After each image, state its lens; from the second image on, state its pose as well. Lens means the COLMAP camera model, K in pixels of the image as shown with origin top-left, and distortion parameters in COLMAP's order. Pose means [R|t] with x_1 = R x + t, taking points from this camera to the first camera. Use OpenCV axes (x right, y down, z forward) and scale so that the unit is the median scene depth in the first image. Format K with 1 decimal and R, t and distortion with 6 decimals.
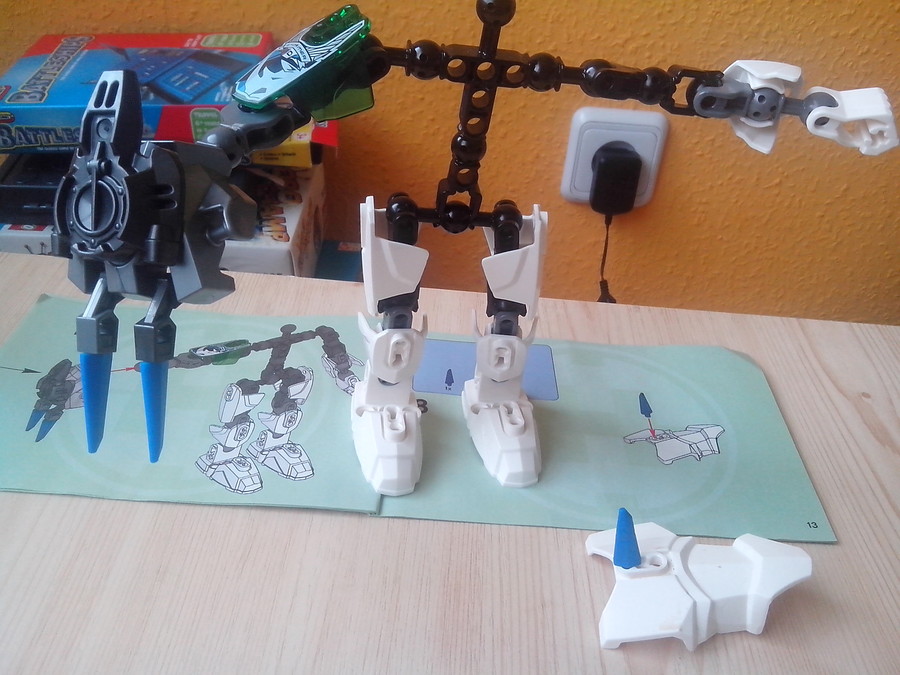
lens RADIAL K [[868.0, 0, 451.5], [0, 868.0, 324.7], [0, 0, 1]] dist [0.084931, -0.208022]
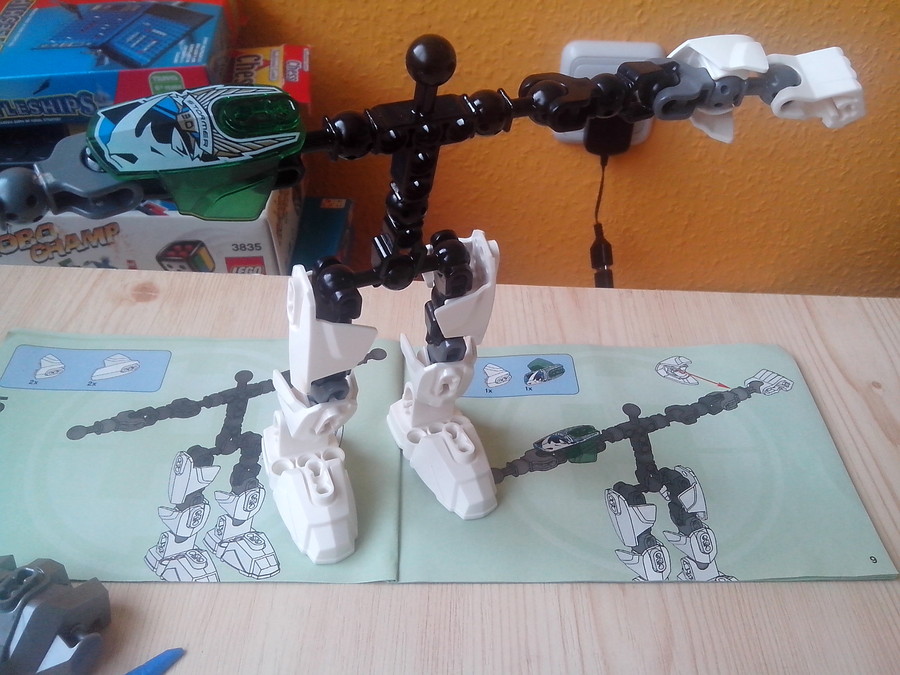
lens RADIAL K [[871.9, 0, 452.0], [0, 871.9, 326.7], [0, 0, 1]] dist [0.071504, -0.179246]
pose [[0.998960, -0.044611, -0.009461, 0.017611], [0.045324, 0.994161, 0.097930, -0.046132], [0.005037, -0.098257, 0.995148, 0.038389]]
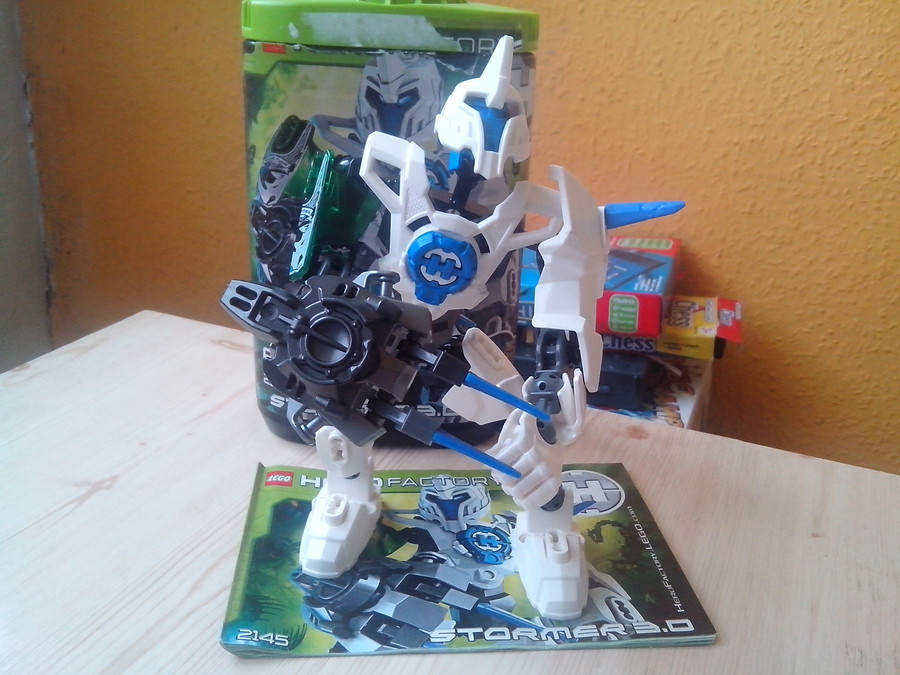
lens RADIAL K [[871.9, 0, 452.0], [0, 871.9, 326.7], [0, 0, 1]] dist [0.071504, -0.179246]
pose [[0.933703, 0.095806, -0.344994, -0.086498], [-0.181312, 0.957378, -0.224842, 0.061825], [0.308748, 0.272488, 0.911277, -0.039263]]
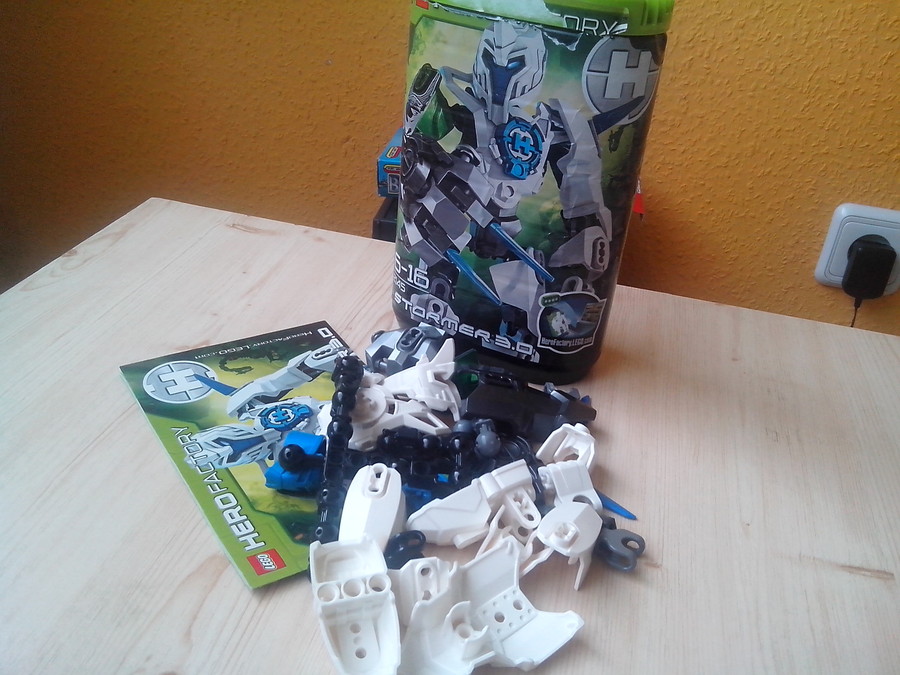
lens RADIAL K [[868.0, 0, 451.5], [0, 868.0, 324.7], [0, 0, 1]] dist [0.084931, -0.208022]
pose [[0.981493, 0.106265, -0.159307, -0.168550], [-0.123454, 0.987076, -0.102173, 0.097040], [0.146390, 0.119949, 0.981928, -0.201806]]
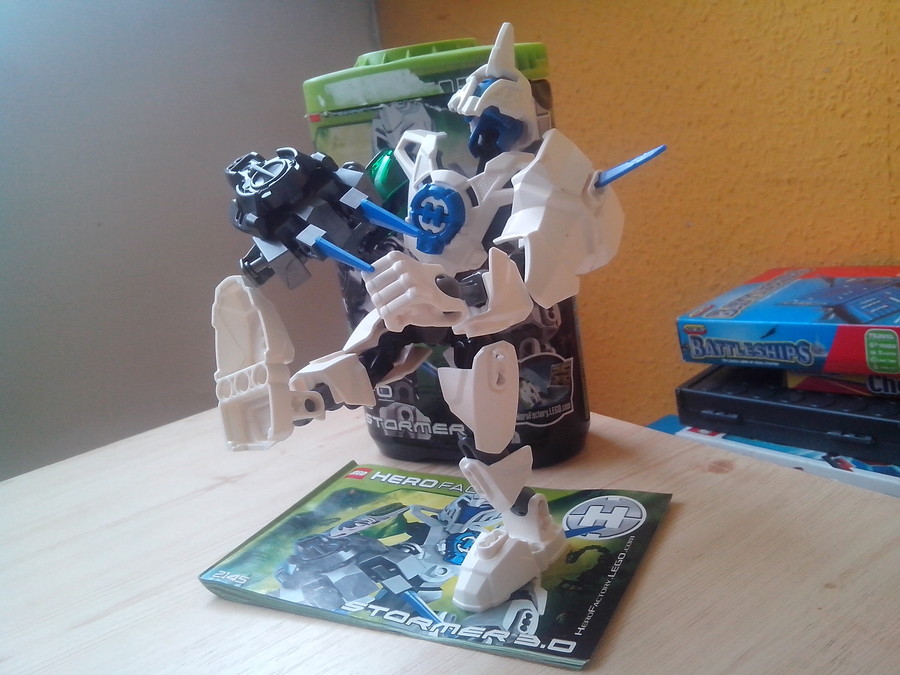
lens RADIAL K [[871.9, 0, 452.0], [0, 871.9, 326.7], [0, 0, 1]] dist [0.071504, -0.179246]
pose [[0.607364, 0.037164, -0.793554, 0.153710], [-0.280255, 0.944706, -0.170256, 0.031680], [0.743348, 0.325805, 0.584196, 0.093459]]
